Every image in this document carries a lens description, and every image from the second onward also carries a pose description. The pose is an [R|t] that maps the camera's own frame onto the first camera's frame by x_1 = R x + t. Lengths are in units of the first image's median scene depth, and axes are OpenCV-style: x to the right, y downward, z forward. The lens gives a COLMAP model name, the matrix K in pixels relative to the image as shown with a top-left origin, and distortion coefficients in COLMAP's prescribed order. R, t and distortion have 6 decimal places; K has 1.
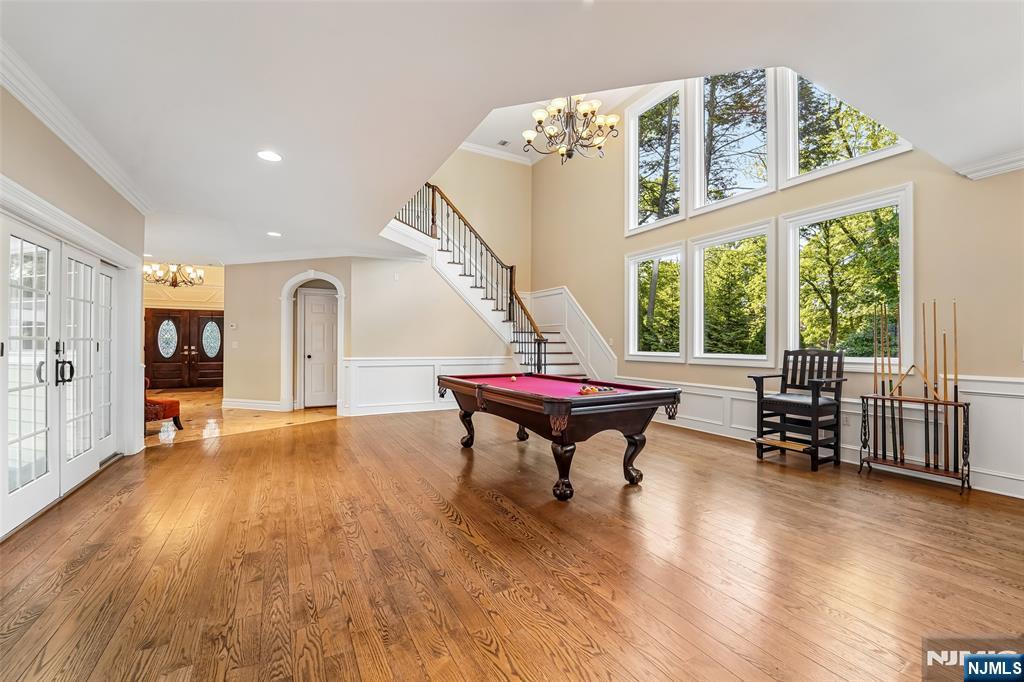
lens RADIAL K [[415.4, 0, 508.6], [0, 415.4, 342.5], [0, 0, 1]] dist [-0.022143, -0.000014]
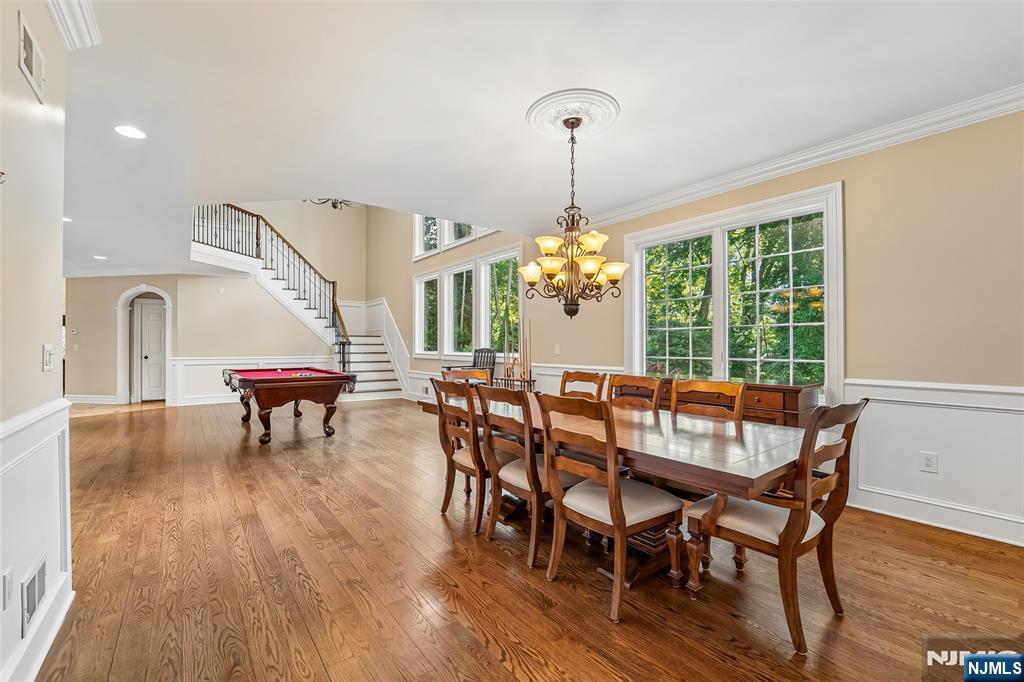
lens RADIAL K [[430.2, 0, 523.7], [0, 430.2, 347.2], [0, 0, 1]] dist [-0.025832, -0.000215]
pose [[0.987371, -0.005838, 0.158320, 0.407890], [0.004651, 0.999958, 0.007869, 0.000470], [-0.158360, -0.007033, 0.987356, -0.367271]]
